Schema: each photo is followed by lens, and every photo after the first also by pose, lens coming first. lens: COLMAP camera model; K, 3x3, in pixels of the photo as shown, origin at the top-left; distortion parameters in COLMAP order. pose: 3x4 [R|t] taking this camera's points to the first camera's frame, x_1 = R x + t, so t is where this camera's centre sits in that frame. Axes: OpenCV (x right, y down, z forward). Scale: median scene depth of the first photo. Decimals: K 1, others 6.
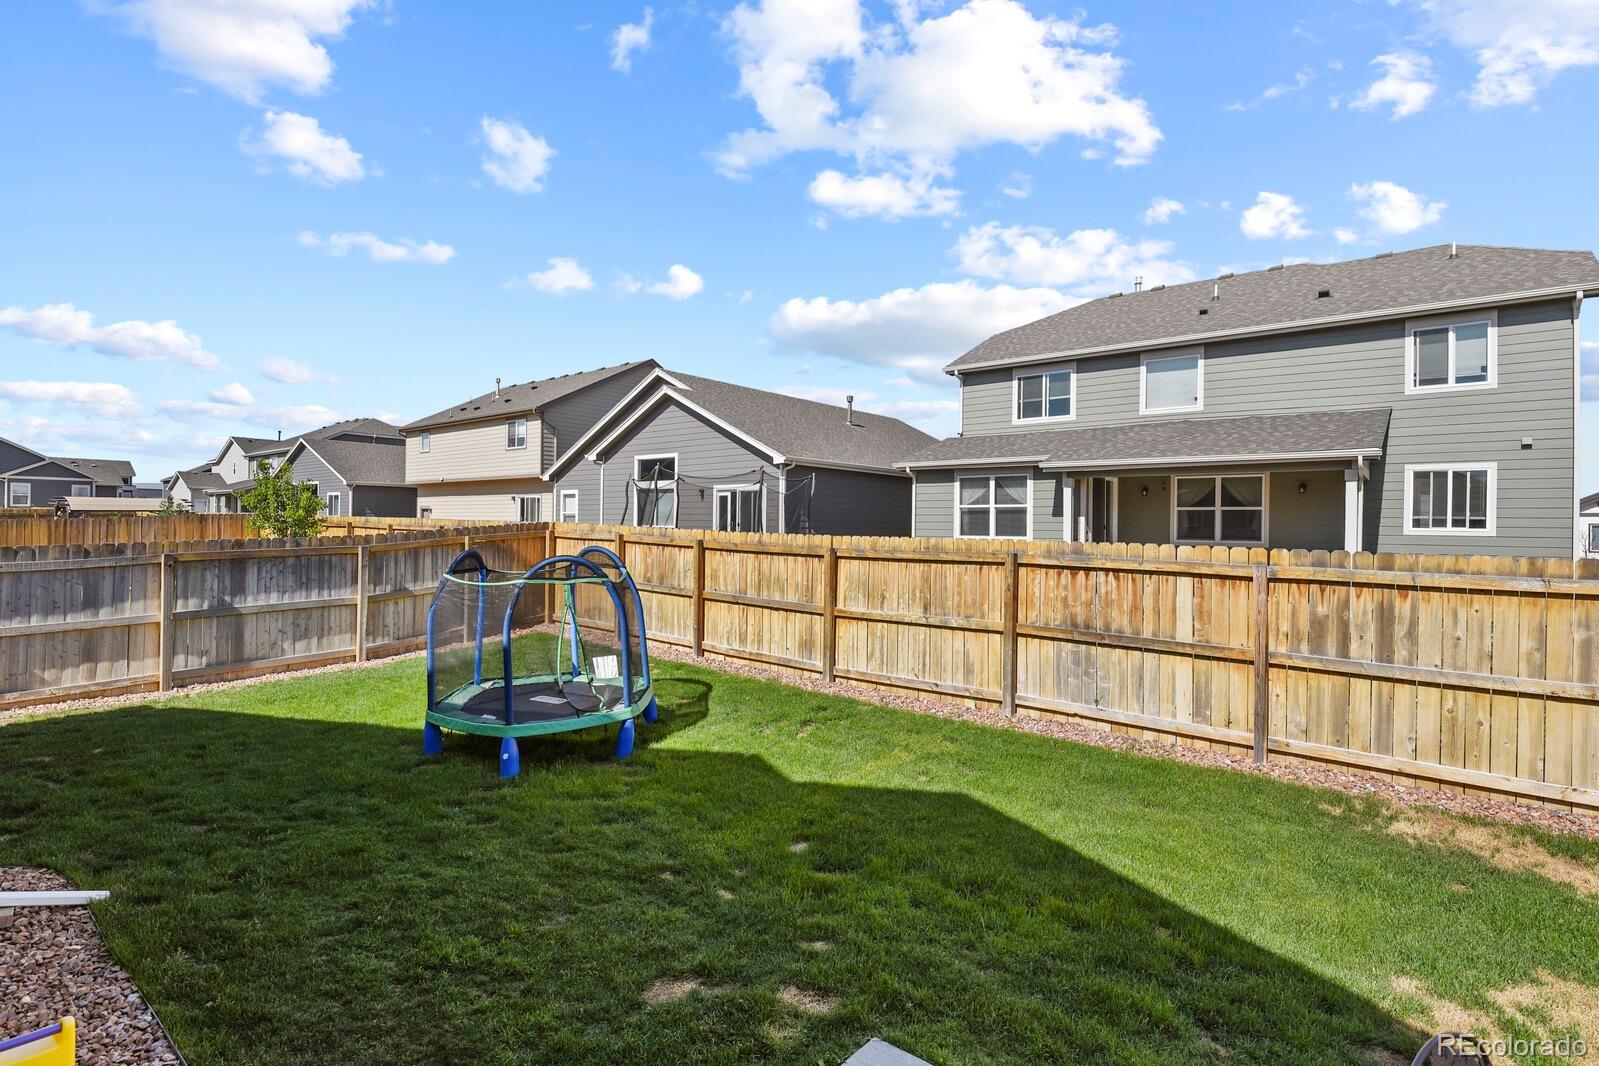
lens RADIAL K [[795.8, 0, 799.5], [0, 795.8, 533.0], [0, 0, 1]] dist [-0.000291, -0.000288]
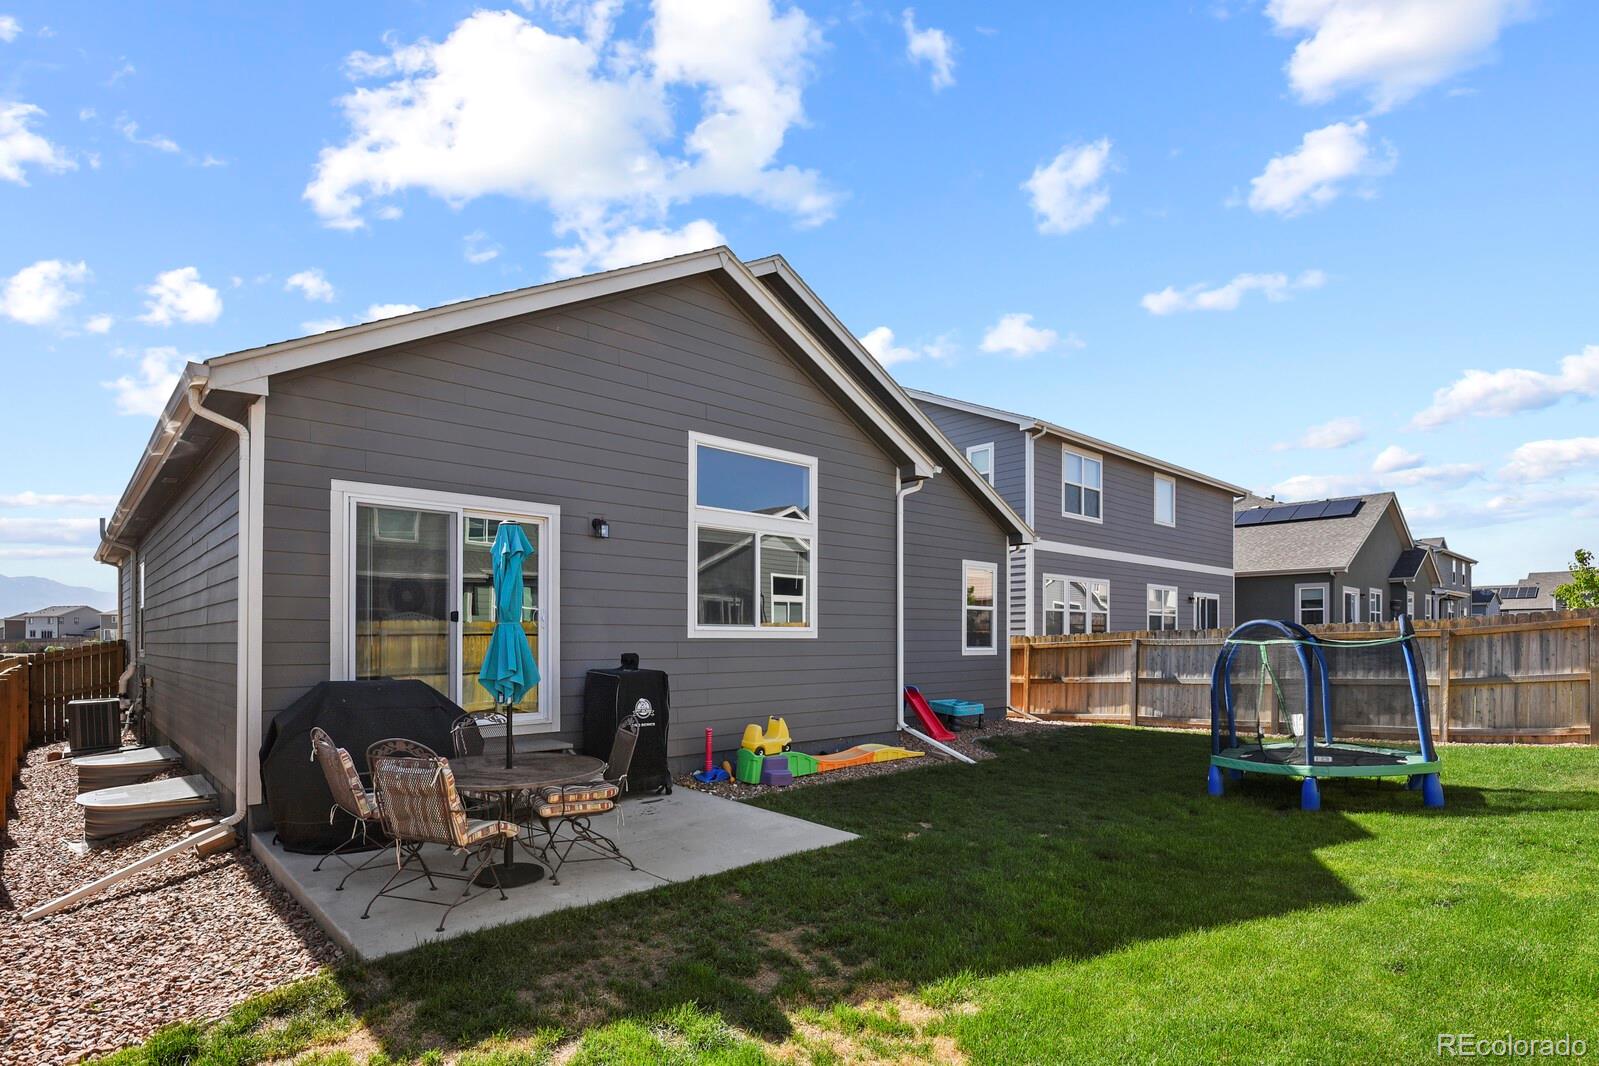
lens RADIAL K [[795.8, 0, 799.5], [0, 795.8, 533.0], [0, 0, 1]] dist [-0.000291, -0.000288]
pose [[-0.121044, -0.144648, -0.982052, 0.602166], [-0.004497, 0.989396, -0.145175, 0.047233], [0.992637, -0.013156, -0.120411, 0.307532]]
